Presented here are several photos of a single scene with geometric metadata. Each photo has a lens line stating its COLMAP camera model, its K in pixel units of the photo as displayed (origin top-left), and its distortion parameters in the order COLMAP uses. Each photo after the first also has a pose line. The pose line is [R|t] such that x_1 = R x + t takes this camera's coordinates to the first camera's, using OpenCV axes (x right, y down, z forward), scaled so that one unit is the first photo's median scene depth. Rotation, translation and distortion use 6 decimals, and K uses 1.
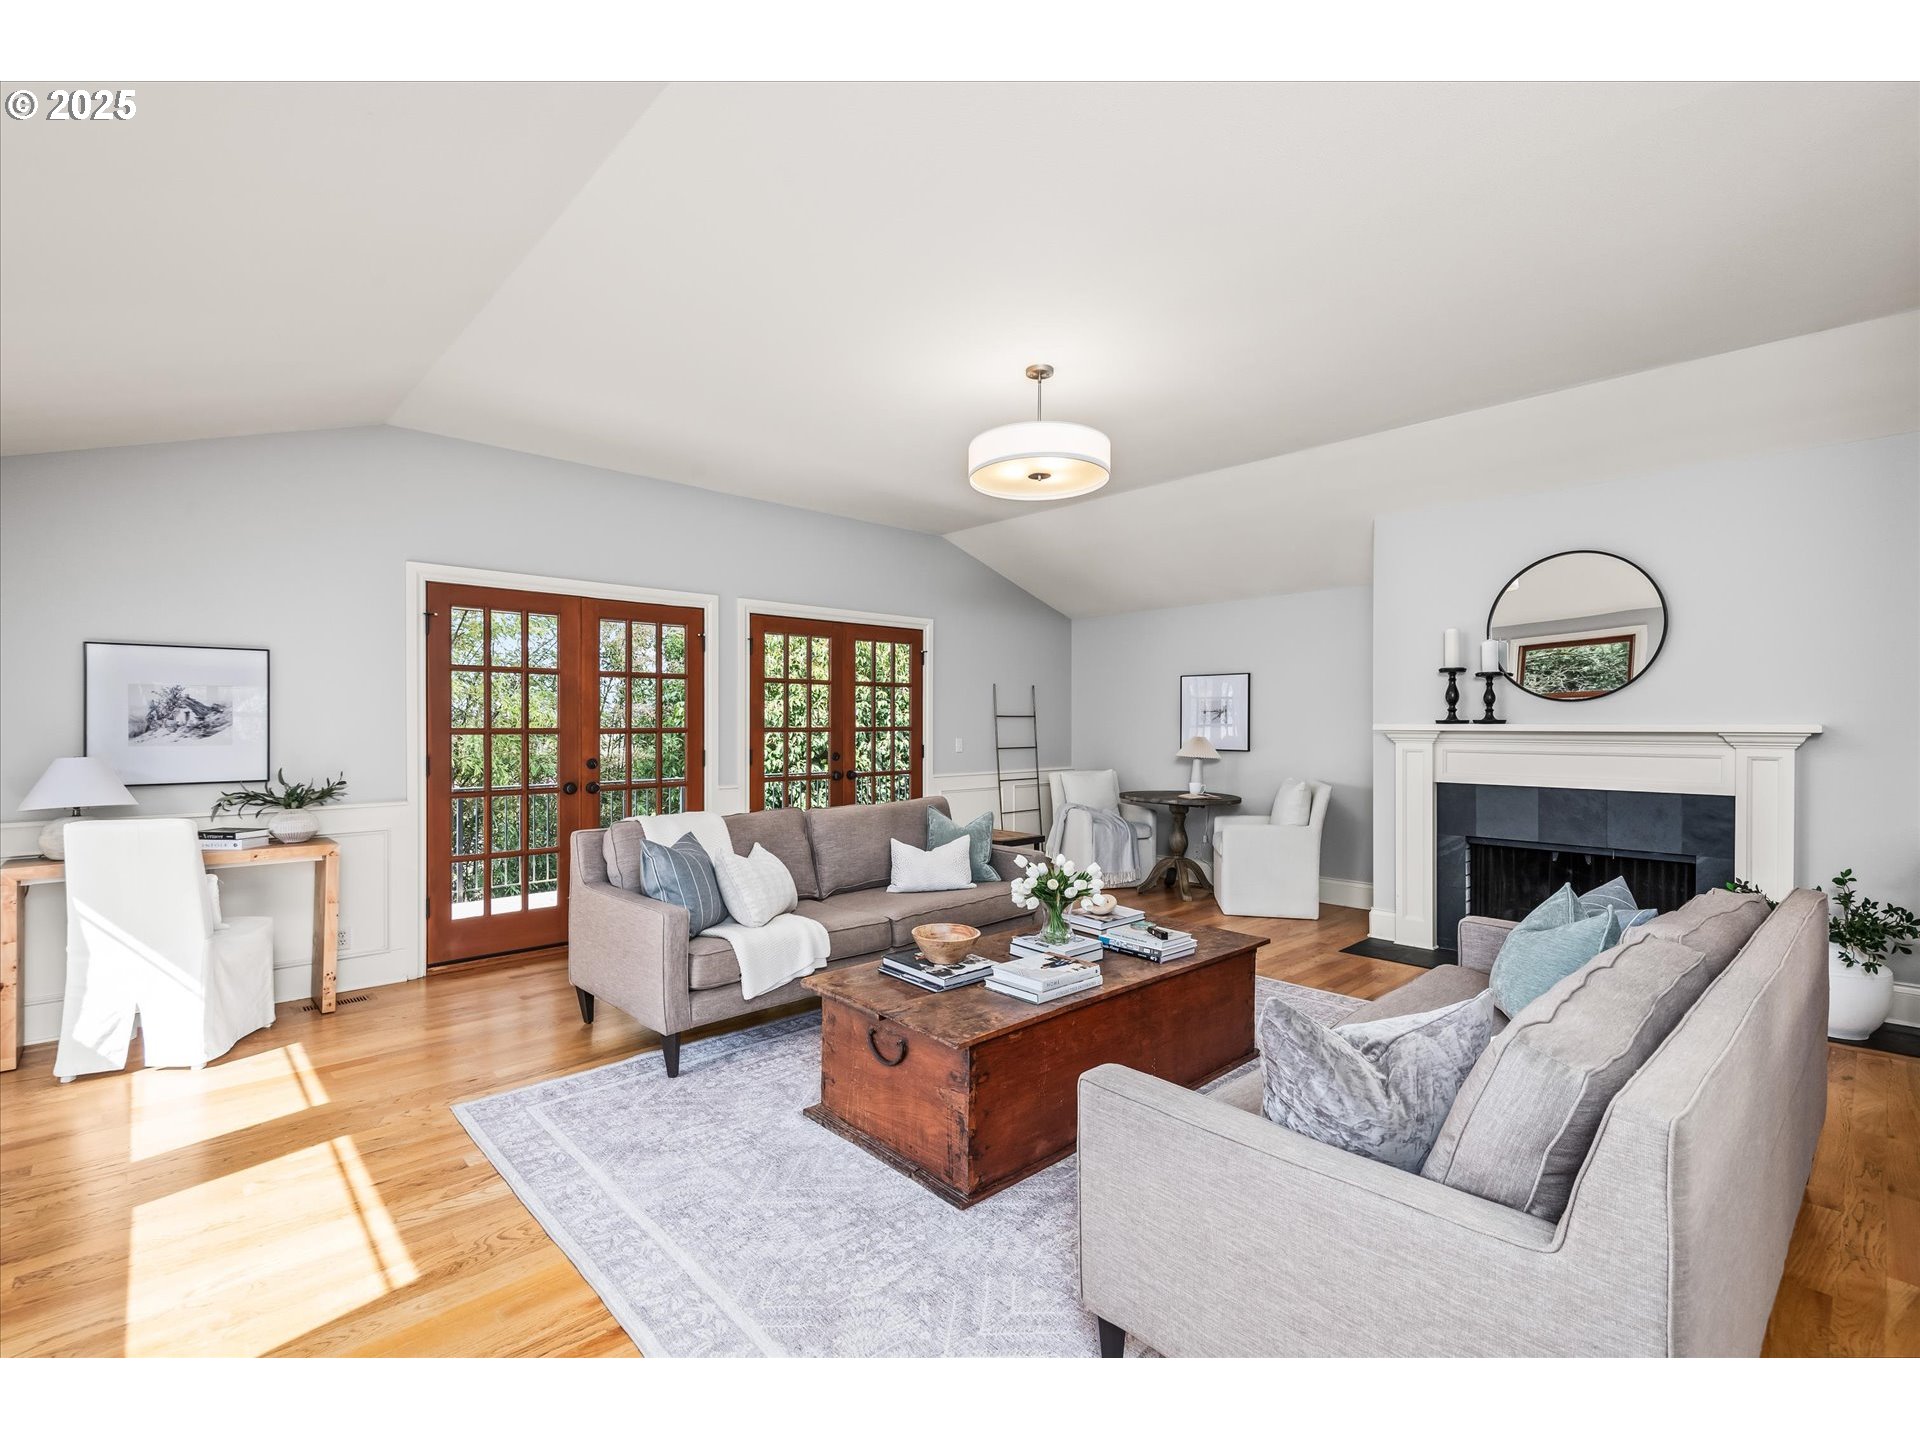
lens RADIAL K [[870.7, 0, 970.8], [0, 870.7, 726.2], [0, 0, 1]] dist [0.031684, -0.013331]
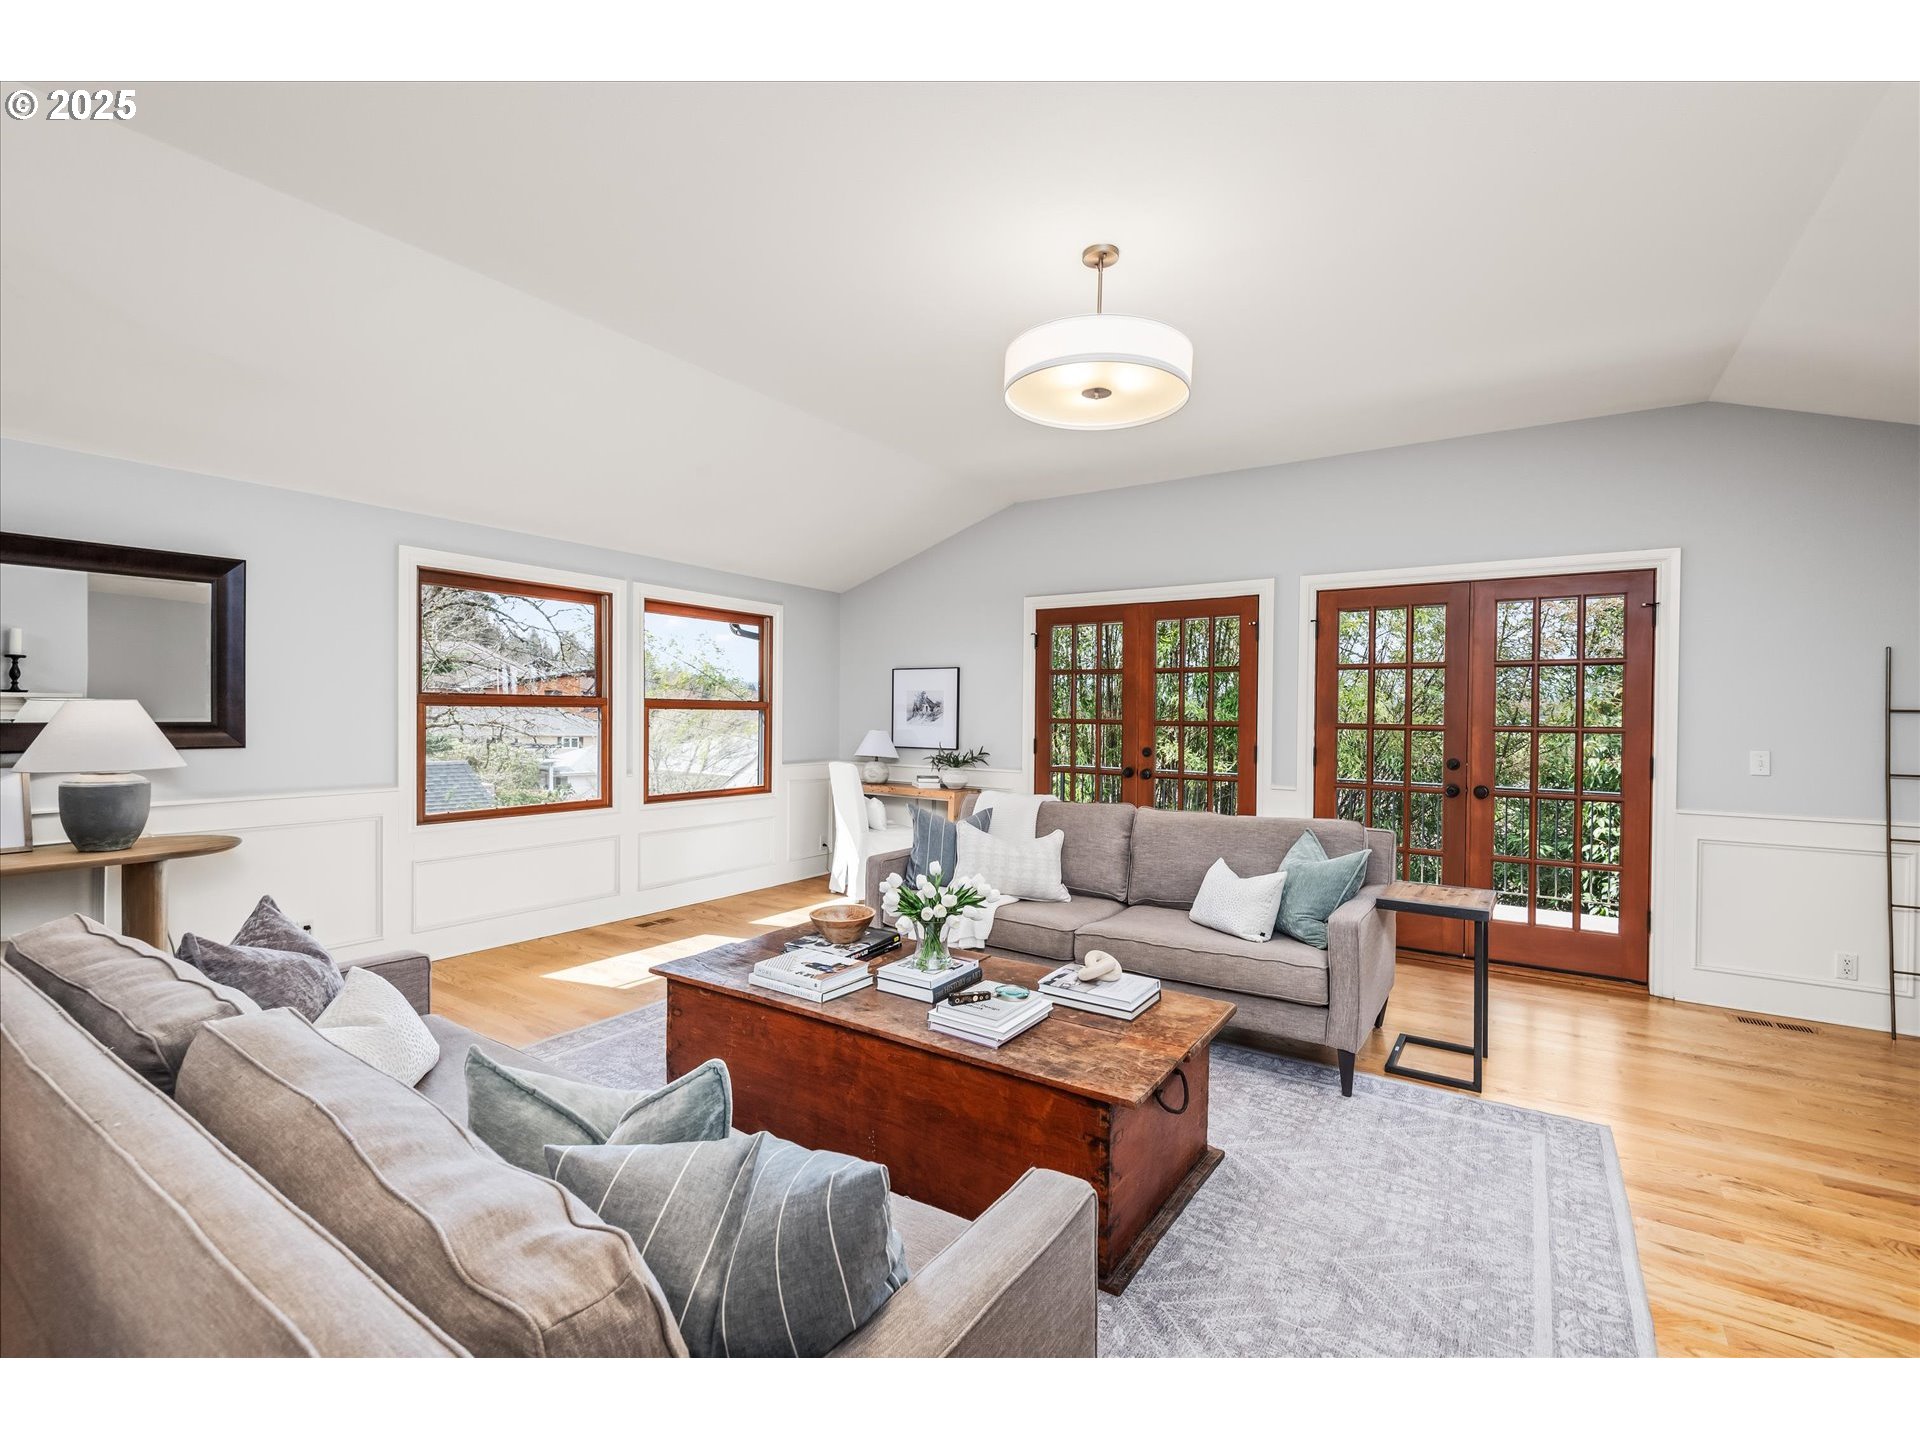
lens RADIAL K [[870.7, 0, 970.8], [0, 870.7, 726.2], [0, 0, 1]] dist [0.031684, -0.013331]
pose [[0.225358, 0.016896, -0.974130, 0.765820], [-0.015349, 0.999787, 0.013790, -0.002709], [0.974155, 0.011844, 0.225569, 0.685276]]
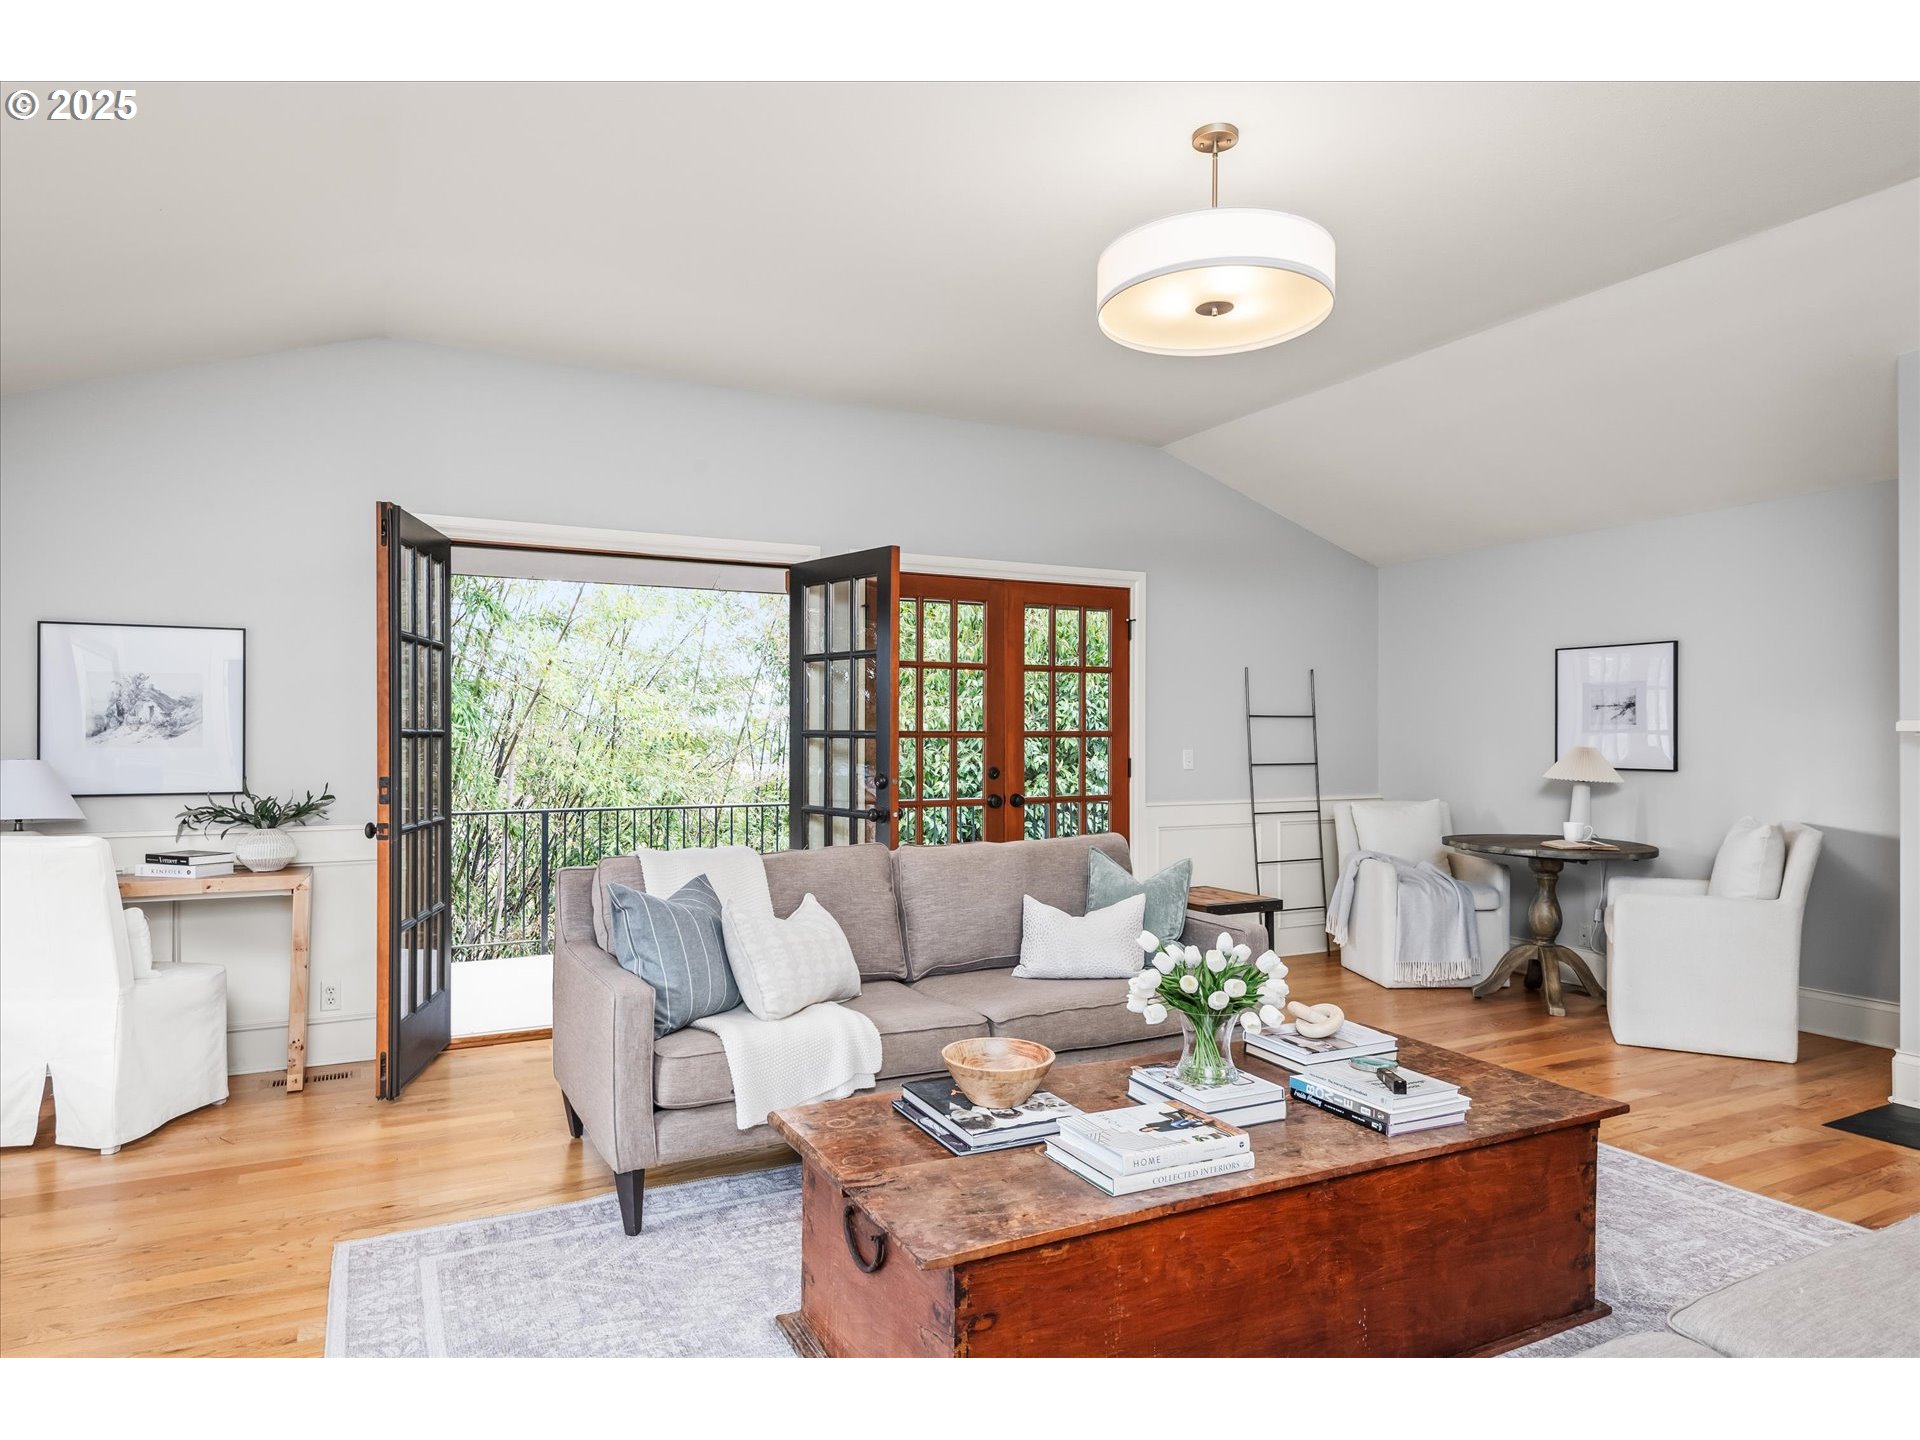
lens RADIAL K [[1167.1, 0, 974.8], [0, 1167.1, 739.7], [0, 0, 1]] dist [0.043120, -0.039513]
pose [[0.962155, 0.001003, -0.272499, 0.133522], [-0.001256, 0.999999, -0.000757, 0.013935], [0.272498, 0.001070, 0.962156, 0.159490]]
